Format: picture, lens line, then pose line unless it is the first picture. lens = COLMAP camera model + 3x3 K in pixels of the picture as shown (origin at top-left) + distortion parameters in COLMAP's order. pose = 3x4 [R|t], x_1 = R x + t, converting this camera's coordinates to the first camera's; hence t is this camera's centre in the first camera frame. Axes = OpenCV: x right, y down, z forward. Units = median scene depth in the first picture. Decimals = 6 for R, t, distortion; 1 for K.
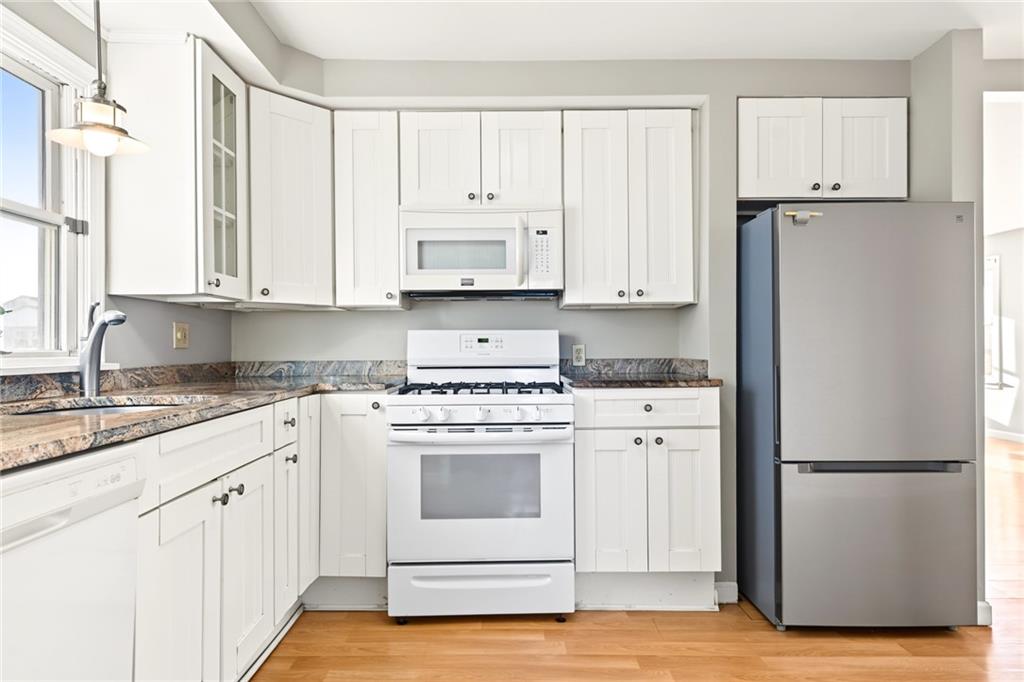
lens RADIAL K [[602.6, 0, 506.3], [0, 602.6, 346.8], [0, 0, 1]] dist [0.001462, 0.001995]
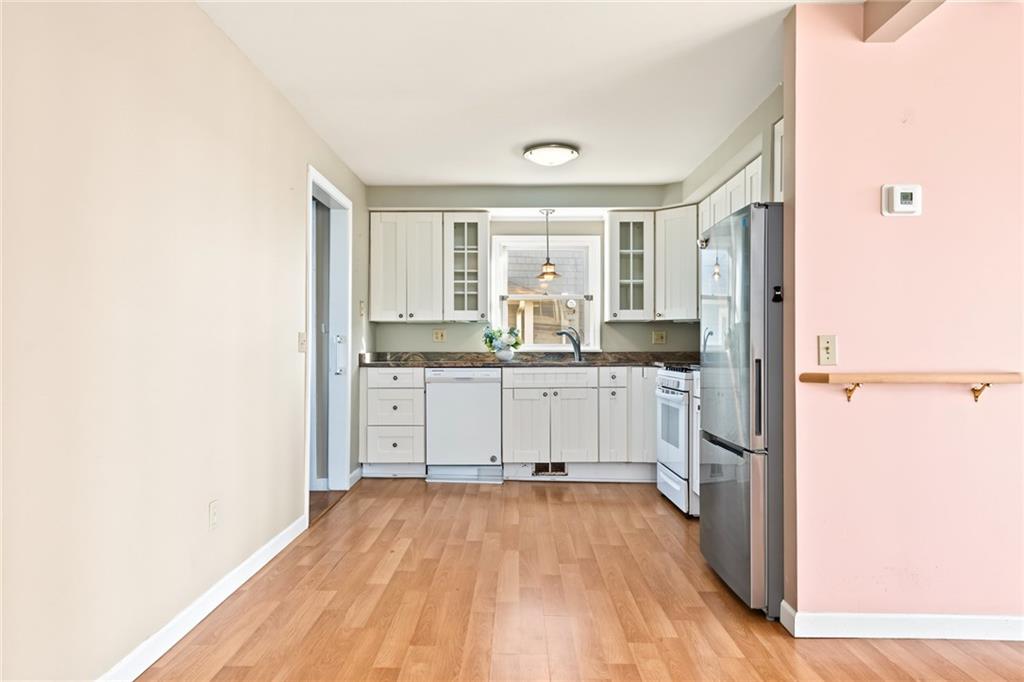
lens RADIAL K [[650.4, 0, 505.0], [0, 650.4, 338.3], [0, 0, 1]] dist [0.011467, 0.001132]
pose [[-0.014182, -0.008656, -0.999862, 1.886217], [0.001456, 0.999961, -0.008677, 0.003078], [0.999898, -0.001578, -0.014169, 0.581789]]
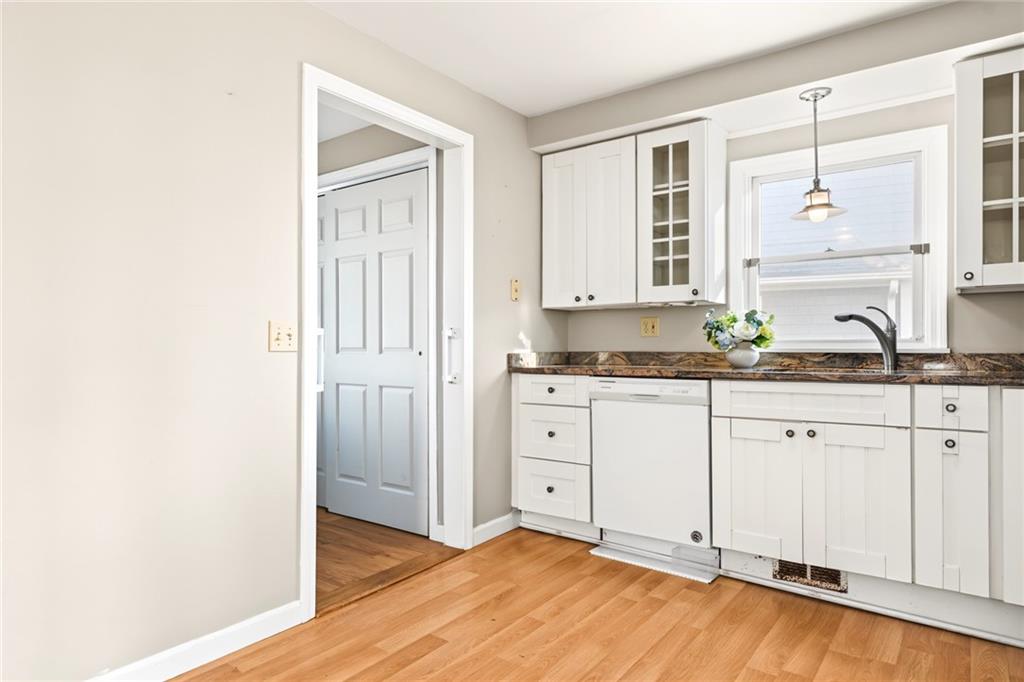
lens RADIAL K [[601.7, 0, 513.9], [0, 601.7, 344.4], [0, 0, 1]] dist [0.003226, -0.001102]
pose [[-0.593894, 0.004243, -0.804532, 0.836927], [0.005645, 0.999983, 0.001107, 0.010931], [0.804524, -0.003884, -0.593908, 0.928906]]
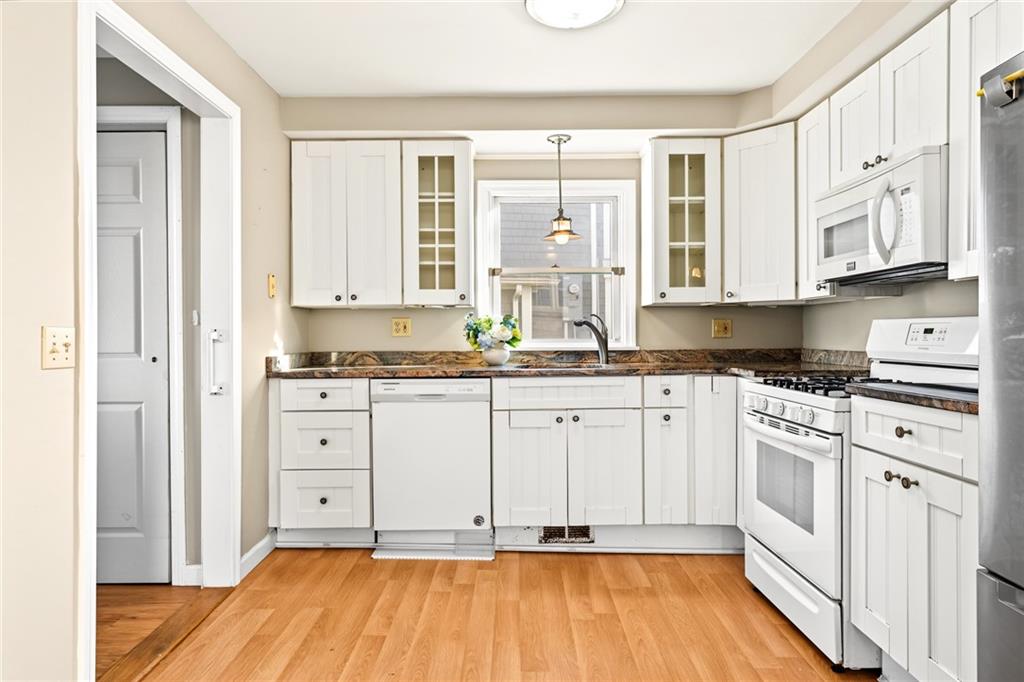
lens RADIAL K [[602.6, 0, 505.9], [0, 602.6, 334.7], [0, 0, 1]] dist [0.001462, 0.001995]
pose [[-0.007349, 0.006527, -0.999952, 0.975545], [0.006654, 0.999957, 0.006478, -0.018464], [0.999951, -0.006607, -0.007392, 0.581840]]
